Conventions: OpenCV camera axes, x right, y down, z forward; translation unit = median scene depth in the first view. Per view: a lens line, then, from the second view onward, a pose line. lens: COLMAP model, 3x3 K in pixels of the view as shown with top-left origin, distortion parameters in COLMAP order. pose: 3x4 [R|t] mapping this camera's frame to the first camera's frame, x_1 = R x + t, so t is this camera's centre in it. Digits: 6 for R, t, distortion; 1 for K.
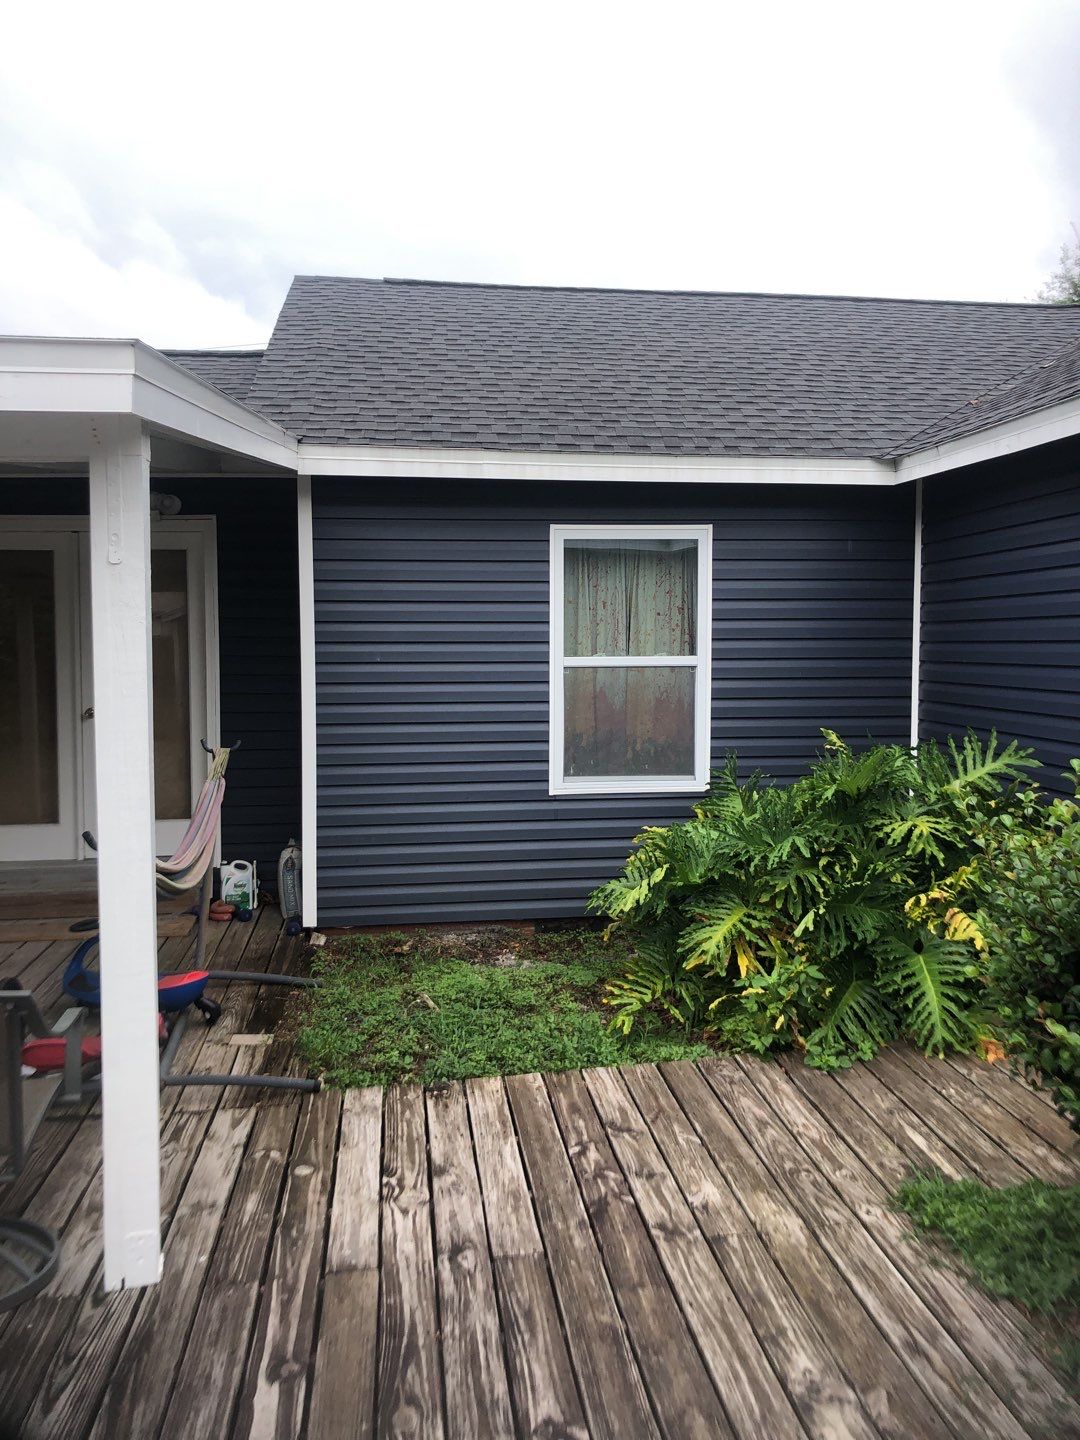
lens RADIAL K [[1167.4, 0, 533.0], [0, 1167.4, 721.9], [0, 0, 1]] dist [0.045811, -0.026918]
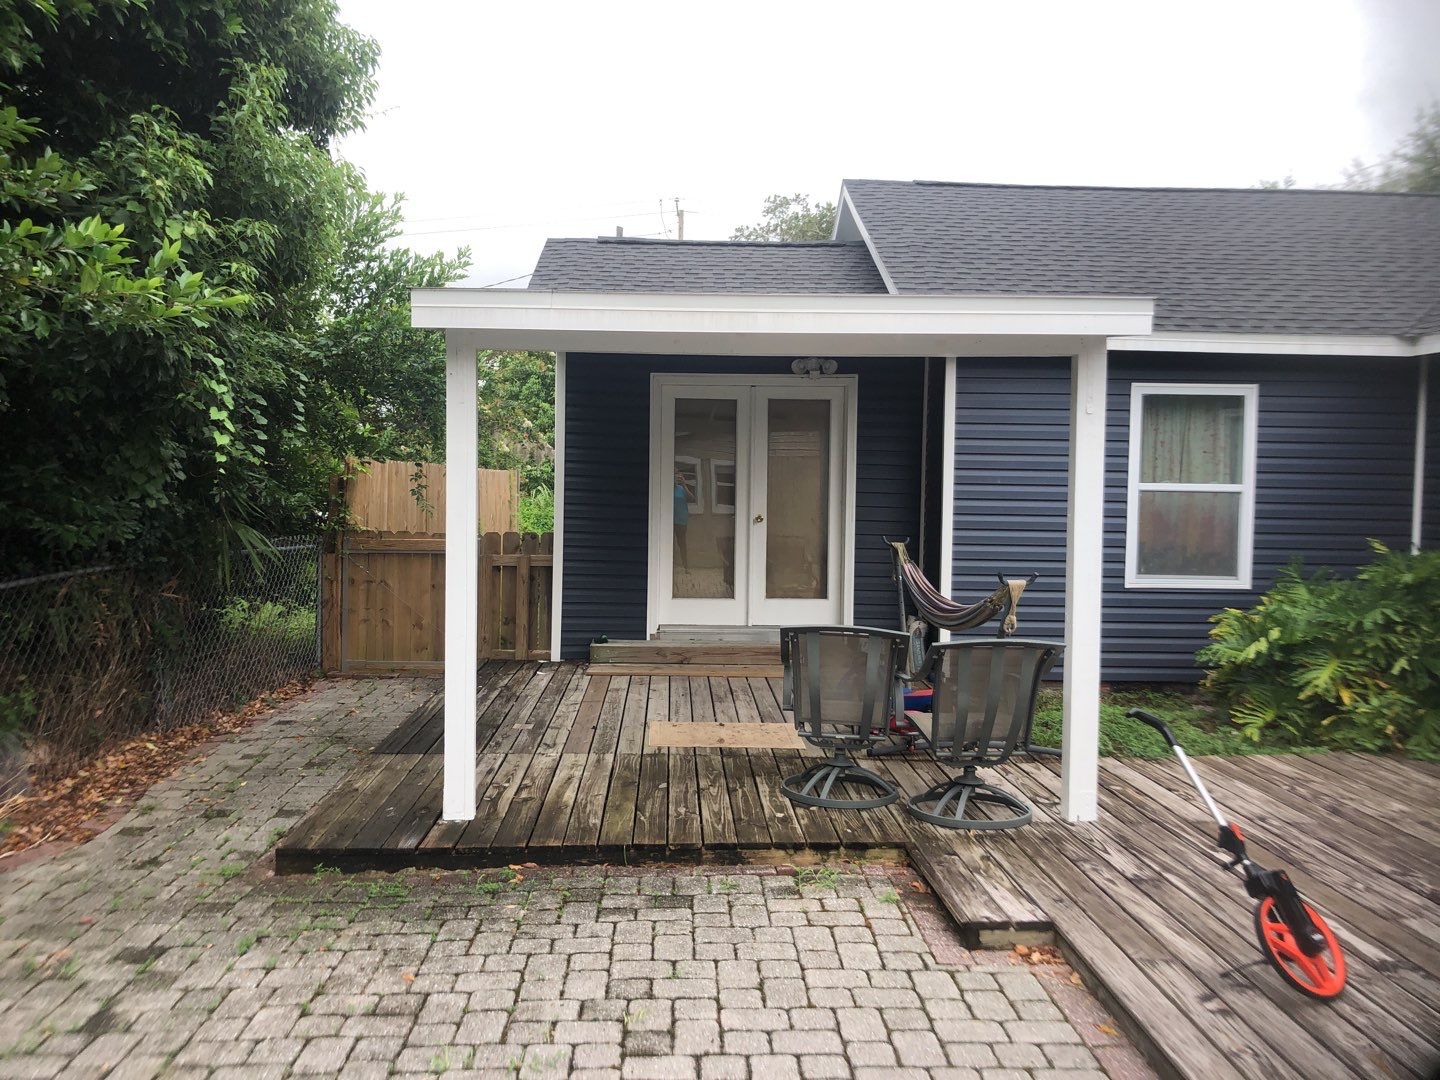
lens RADIAL K [[1167.4, 0, 683.4], [0, 1167.4, 538.3], [0, 0, 1]] dist [0.045811, -0.026918]
pose [[0.994431, 0.026227, -0.102071, -0.454106], [-0.028433, 0.999391, -0.020218, 0.063440], [0.101479, 0.023007, 0.994572, -0.489599]]
